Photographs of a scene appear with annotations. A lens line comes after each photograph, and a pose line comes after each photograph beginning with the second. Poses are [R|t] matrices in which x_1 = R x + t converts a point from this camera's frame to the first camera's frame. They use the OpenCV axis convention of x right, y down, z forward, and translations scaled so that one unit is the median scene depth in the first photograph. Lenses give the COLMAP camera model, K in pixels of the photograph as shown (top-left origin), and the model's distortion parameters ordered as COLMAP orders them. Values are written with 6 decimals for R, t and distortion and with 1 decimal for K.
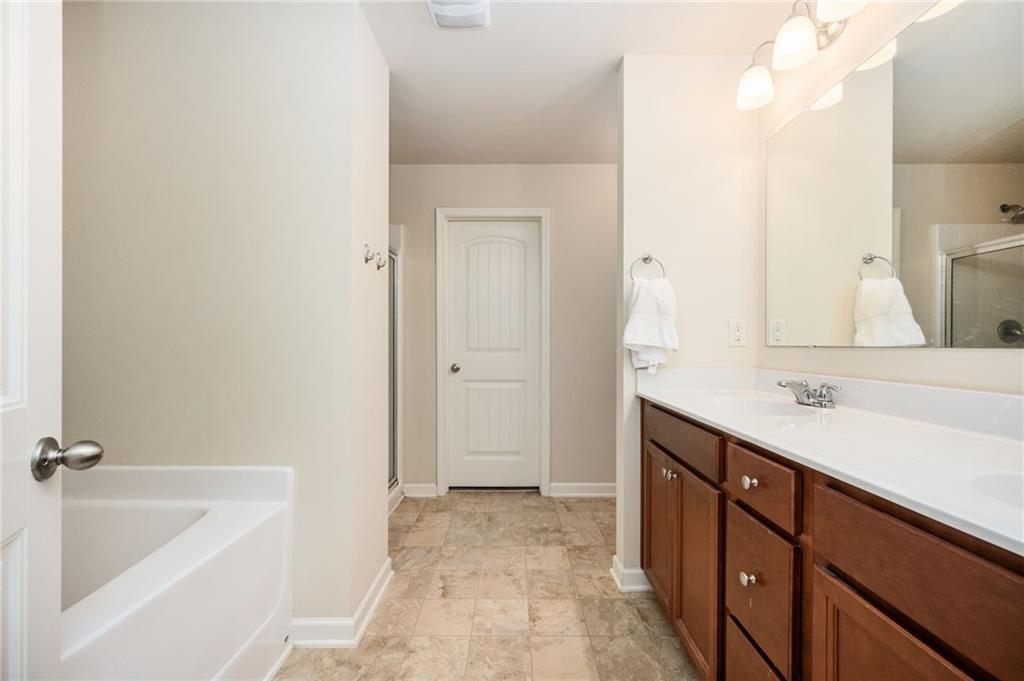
lens RADIAL K [[406.8, 0, 511.4], [0, 406.8, 344.0], [0, 0, 1]] dist [0.000078, -0.000007]
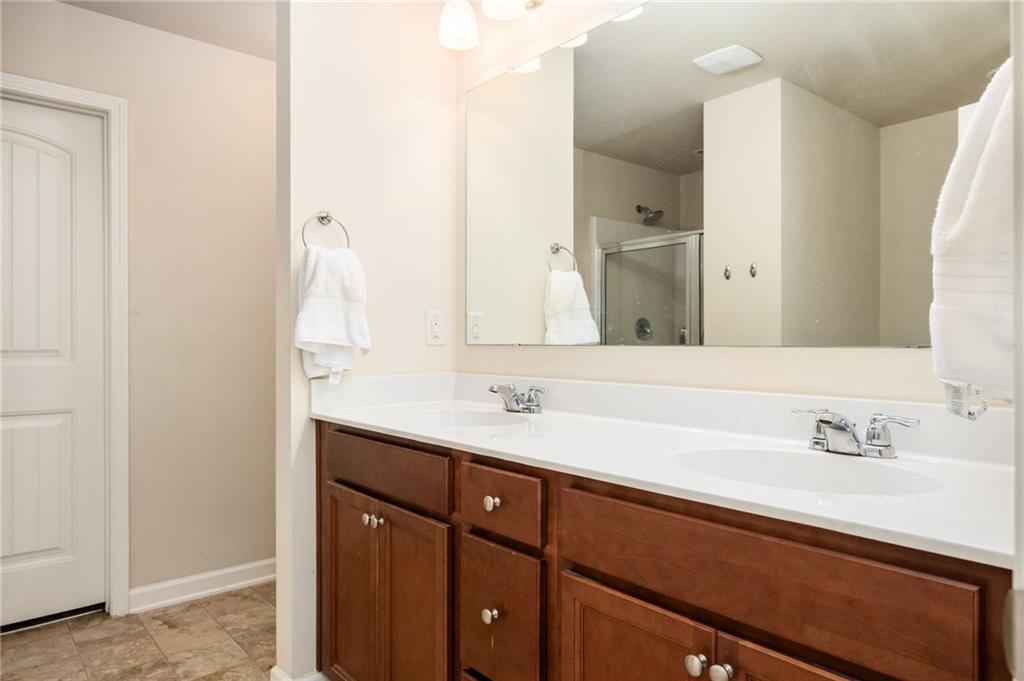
lens RADIAL K [[649.0, 0, 512.0], [0, 649.0, 340.5], [0, 0, 1]] dist [0.001906, 0.001576]
pose [[0.755902, 0.000666, 0.654684, -0.152385], [0.000676, 0.999998, -0.001798, -0.000647], [-0.654684, 0.001802, 0.755900, -0.037226]]
